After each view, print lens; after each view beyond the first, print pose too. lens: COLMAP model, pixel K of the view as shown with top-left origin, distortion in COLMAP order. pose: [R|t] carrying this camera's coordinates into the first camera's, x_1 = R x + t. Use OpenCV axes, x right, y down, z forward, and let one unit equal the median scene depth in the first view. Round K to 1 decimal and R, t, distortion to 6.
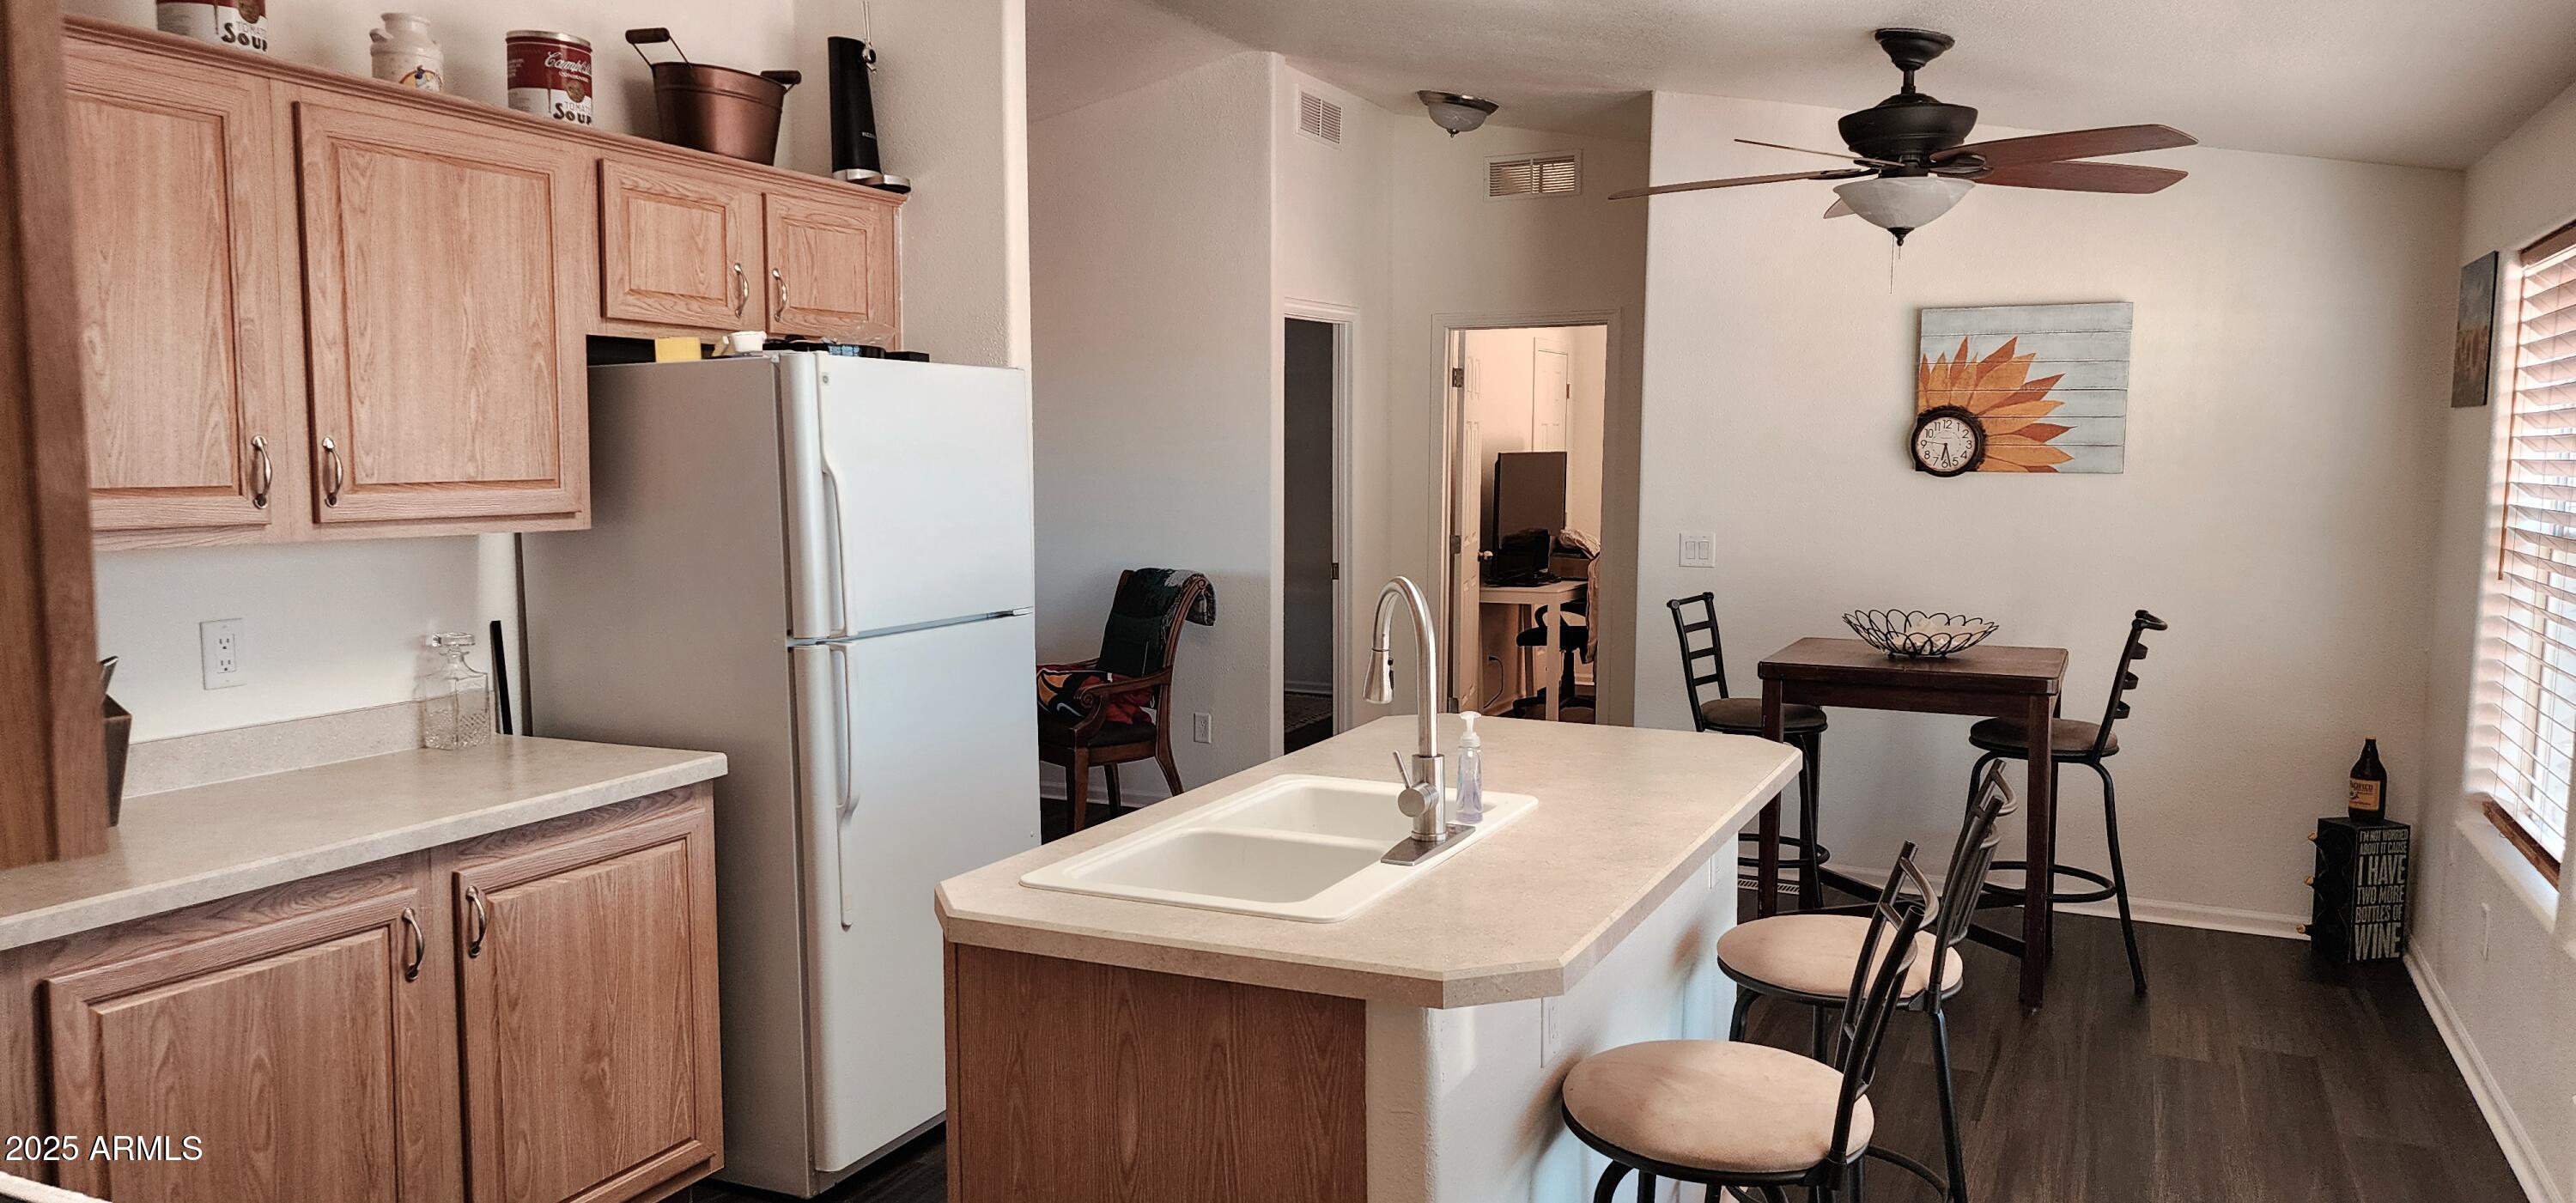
lens RADIAL K [[1717.7, 0, 1285.0], [0, 1717.7, 612.3], [0, 0, 1]] dist [0.074119, -0.057282]
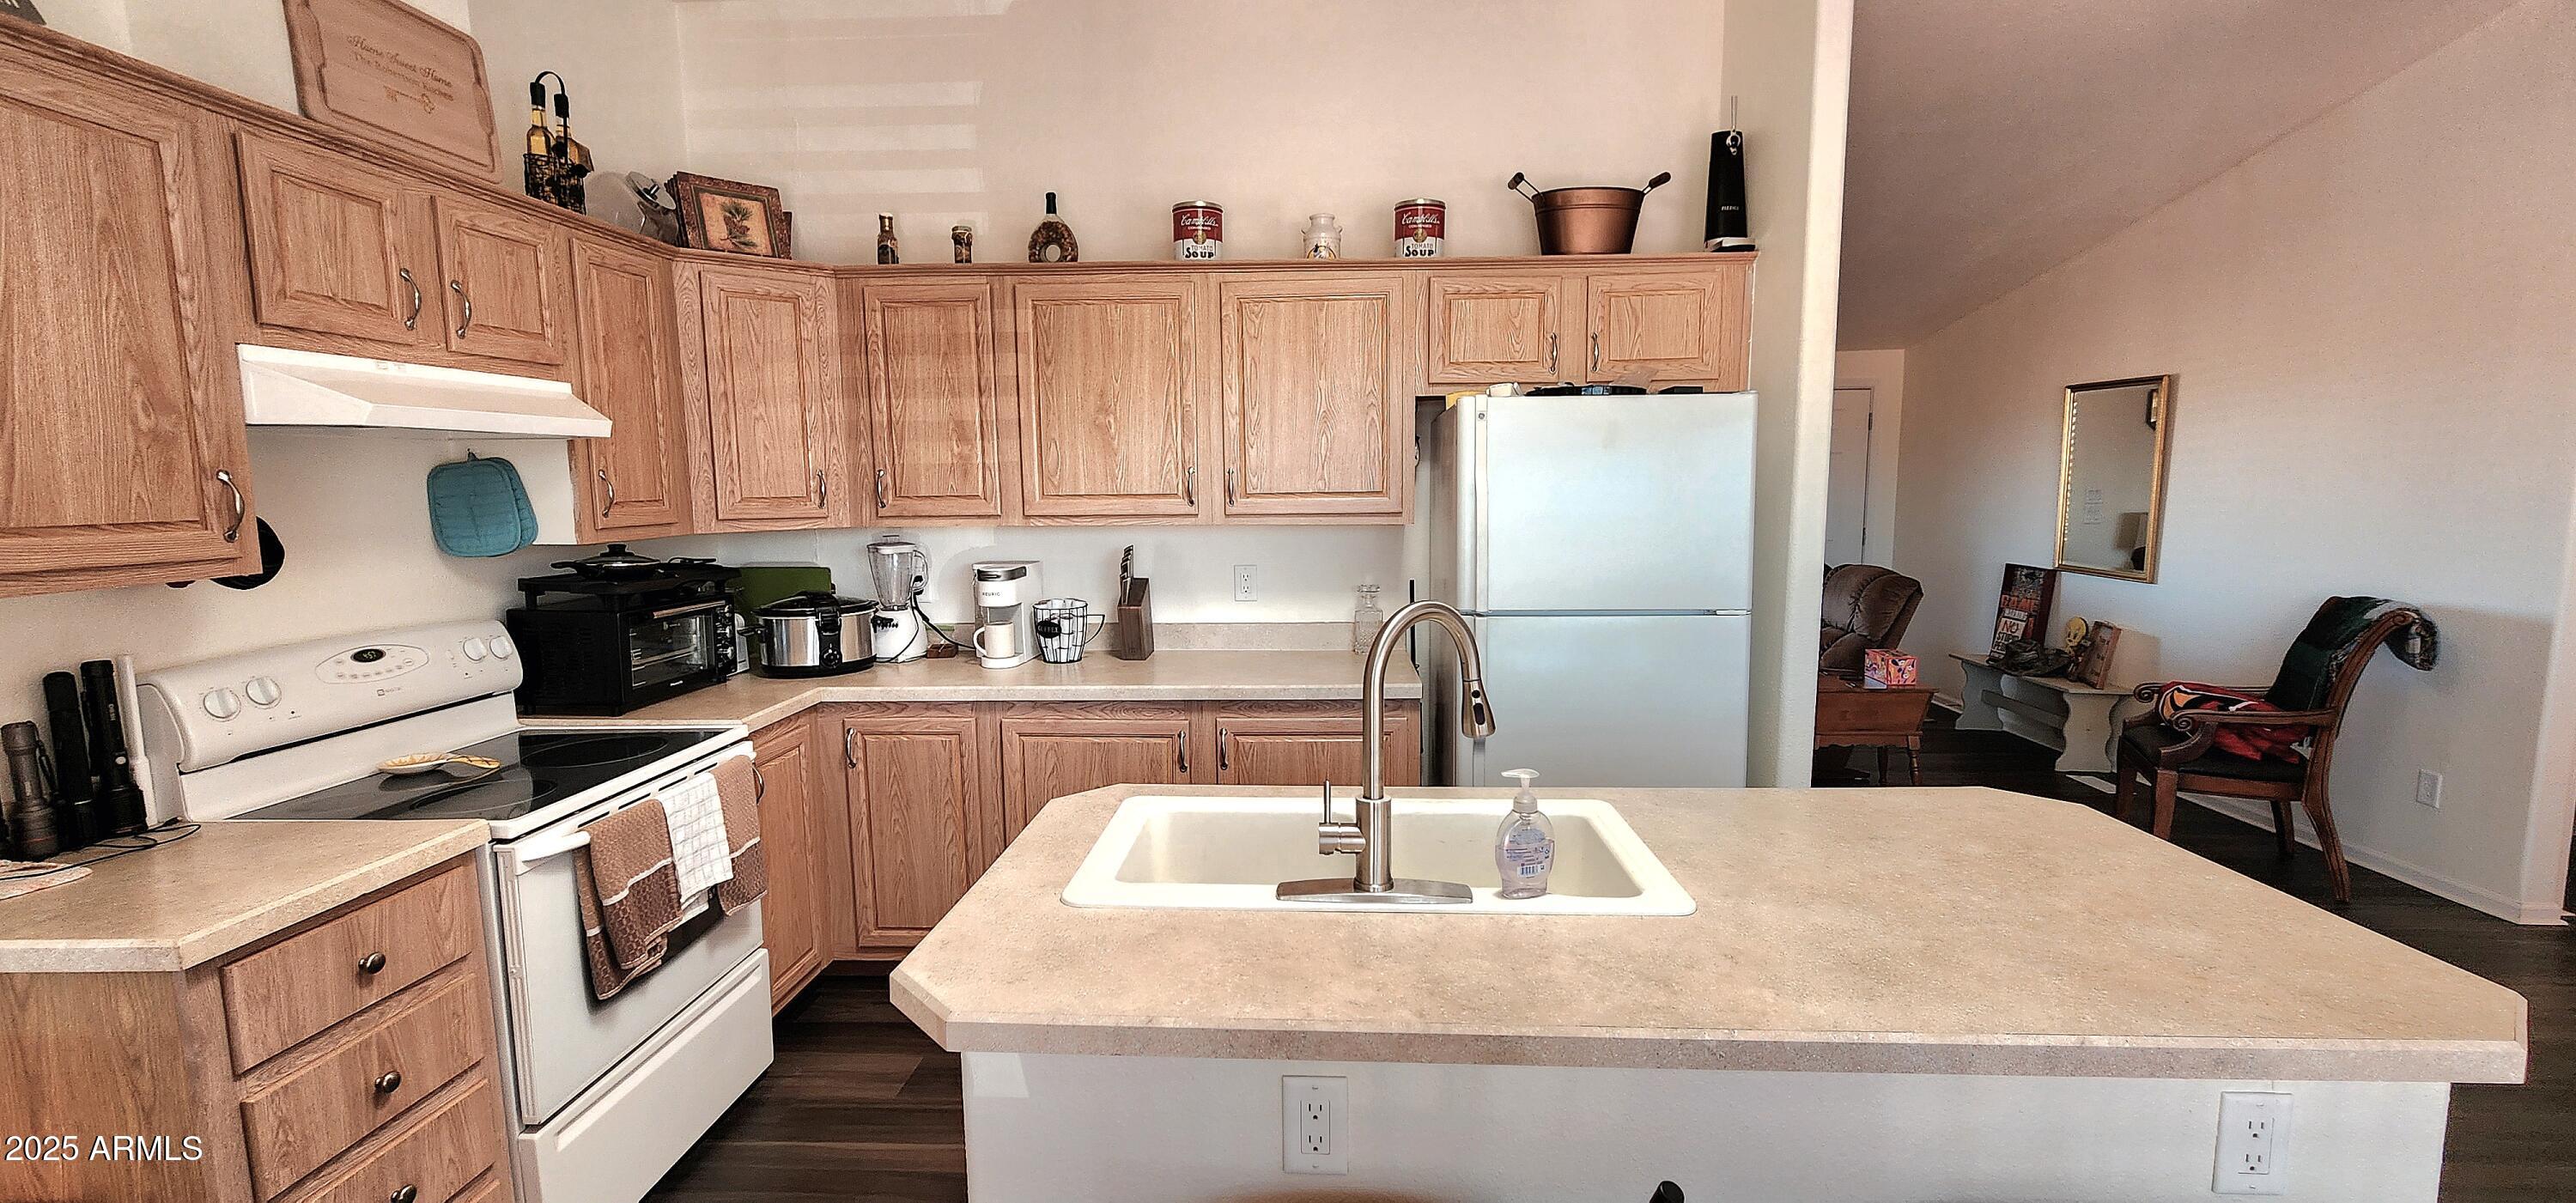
lens RADIAL K [[1060.5, 0, 1285.8], [0, 1060.5, 598.2], [0, 0, 1]] dist [0.000940, -0.002284]
pose [[0.391940, 0.099146, -0.914633, 0.428801], [-0.078568, 0.994151, 0.074097, -0.044918], [0.916630, 0.042819, 0.397438, 0.546385]]
